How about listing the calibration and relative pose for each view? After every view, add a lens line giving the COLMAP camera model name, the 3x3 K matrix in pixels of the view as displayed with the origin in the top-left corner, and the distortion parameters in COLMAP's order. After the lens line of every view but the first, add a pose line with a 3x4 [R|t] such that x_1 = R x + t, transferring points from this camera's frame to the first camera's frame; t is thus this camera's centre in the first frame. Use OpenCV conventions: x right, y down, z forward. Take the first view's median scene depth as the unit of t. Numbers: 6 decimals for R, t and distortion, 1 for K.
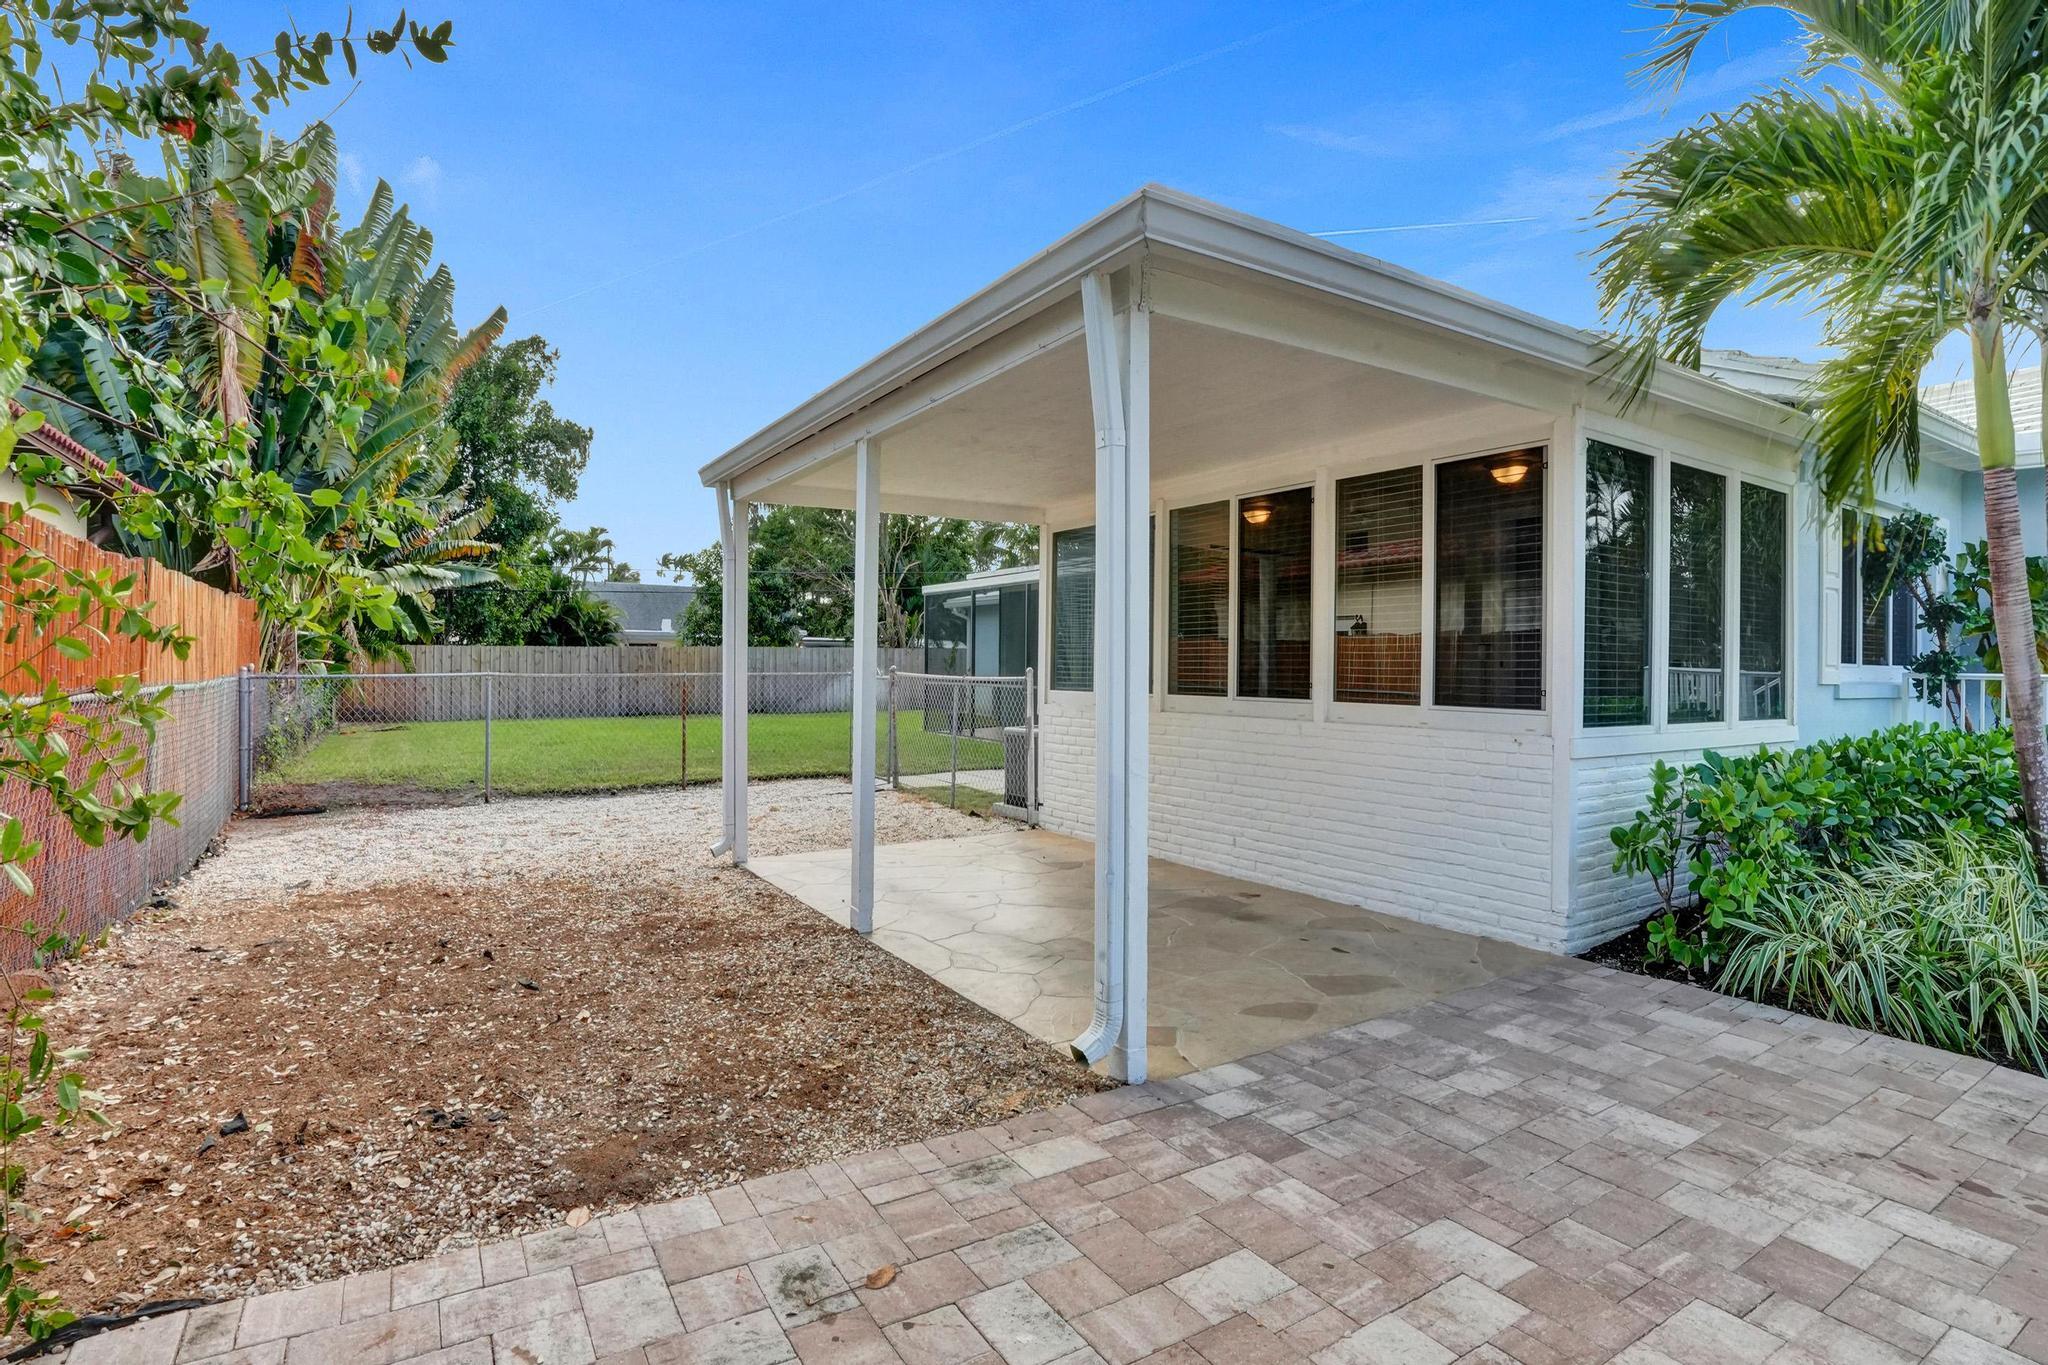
lens RADIAL K [[986.1, 0, 1029.1], [0, 986.1, 670.6], [0, 0, 1]] dist [-0.046341, 0.013628]
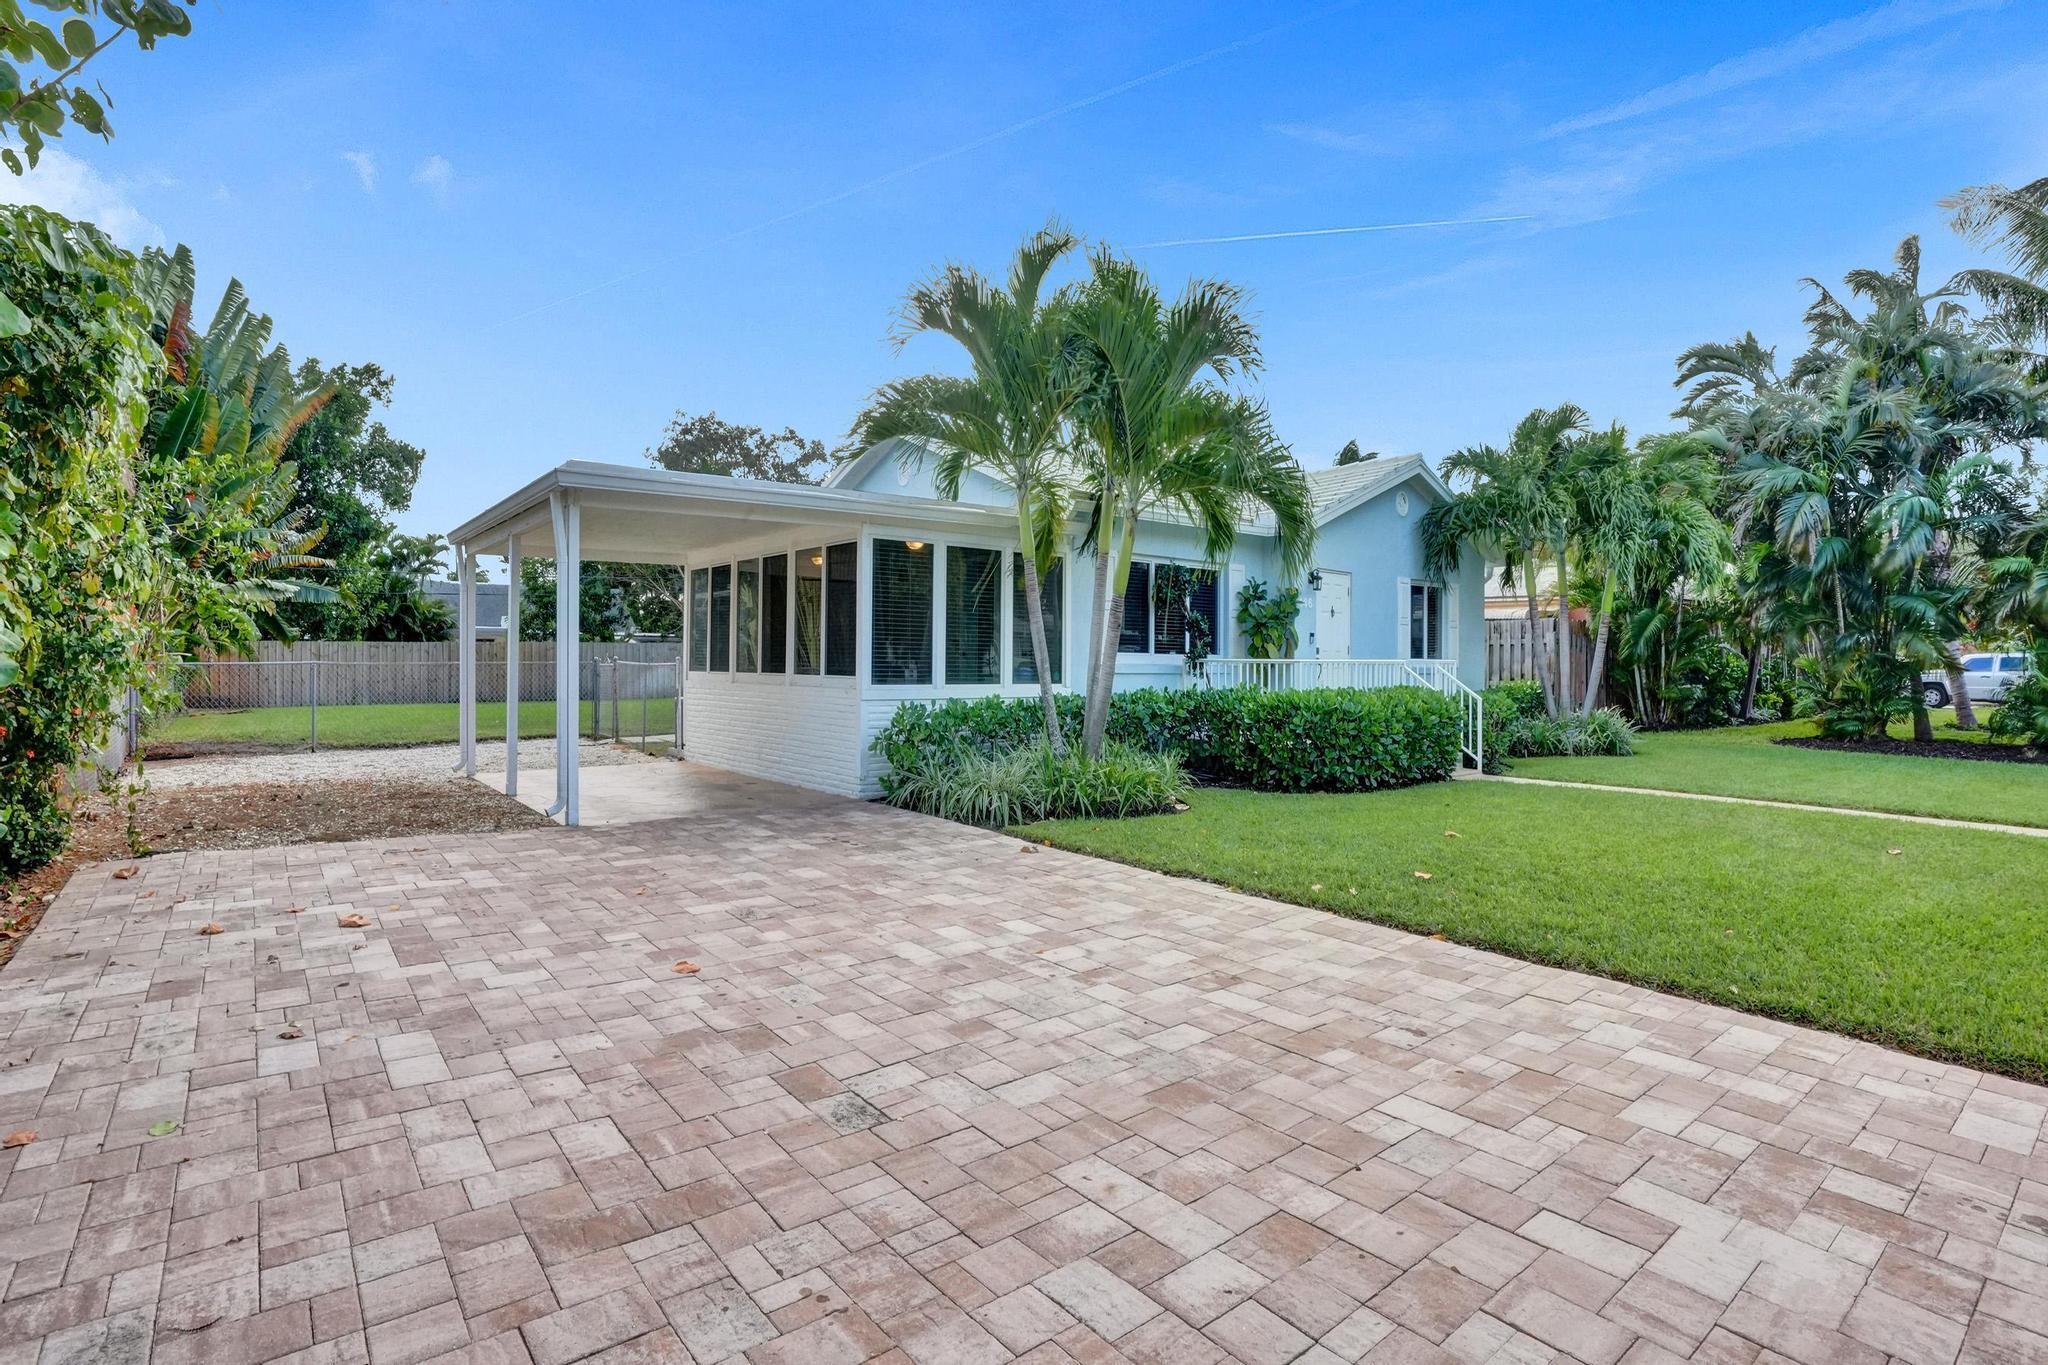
lens RADIAL K [[986.1, 0, 1013.8], [0, 986.1, 664.8], [0, 0, 1]] dist [-0.046341, 0.013628]
pose [[0.994739, -0.002250, 0.102421, 0.290032], [0.002292, 0.999997, -0.000296, 0.008993], [-0.102420, 0.000530, 0.994741, -0.465951]]
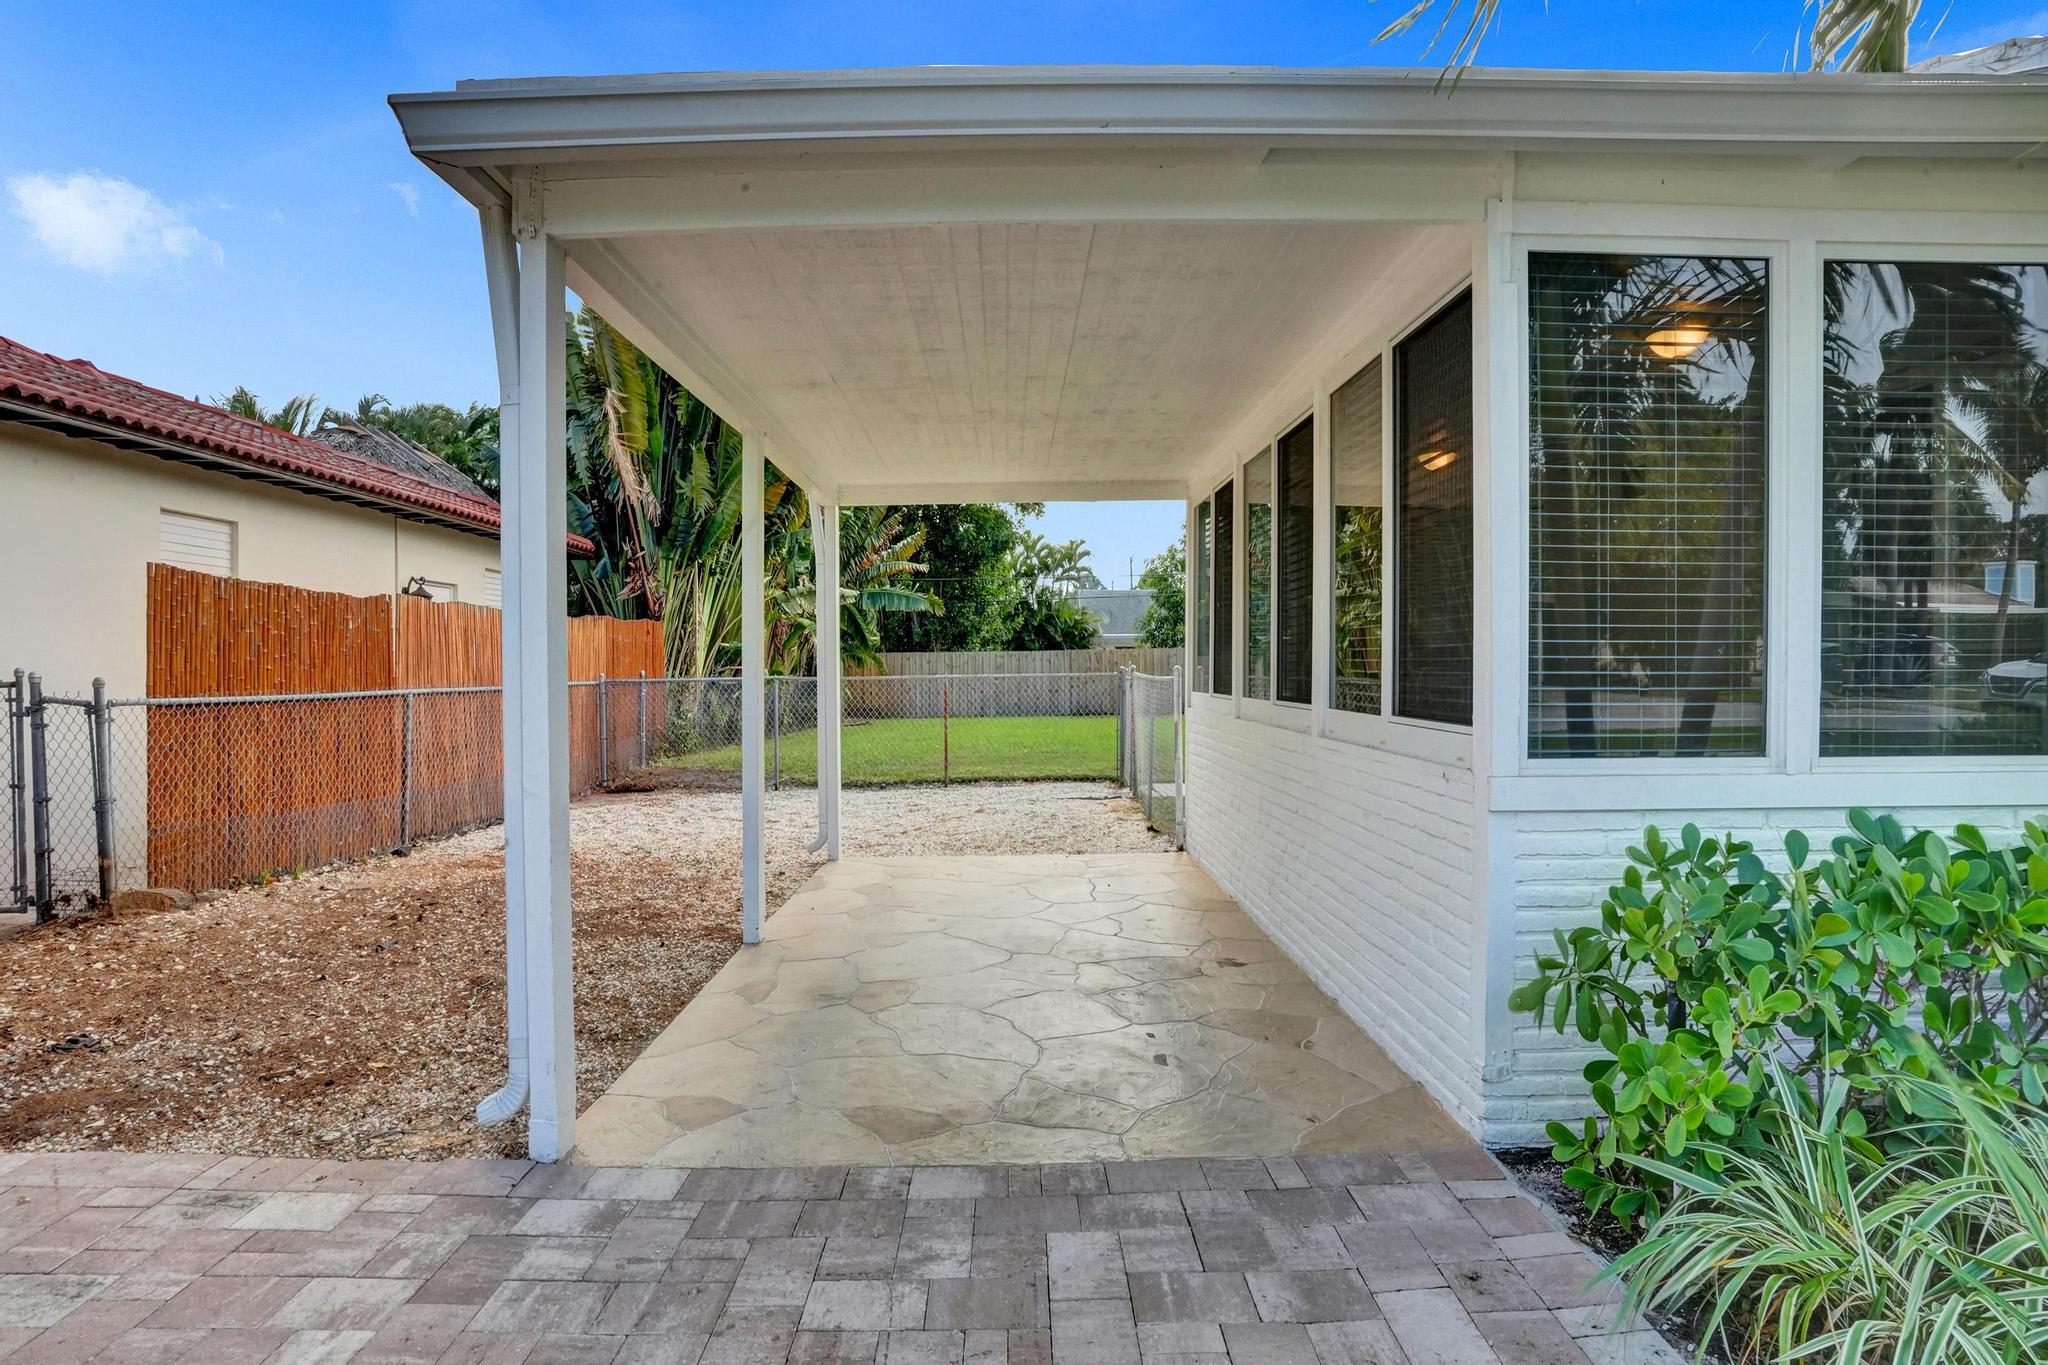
lens RADIAL K [[986.1, 0, 1033.0], [0, 986.1, 679.8], [0, 0, 1]] dist [-0.046341, 0.013628]
pose [[0.849485, -0.006212, -0.527576, 0.277956], [0.010759, 0.999927, 0.005550, 0.002757], [0.527502, -0.010390, 0.849490, 0.160463]]
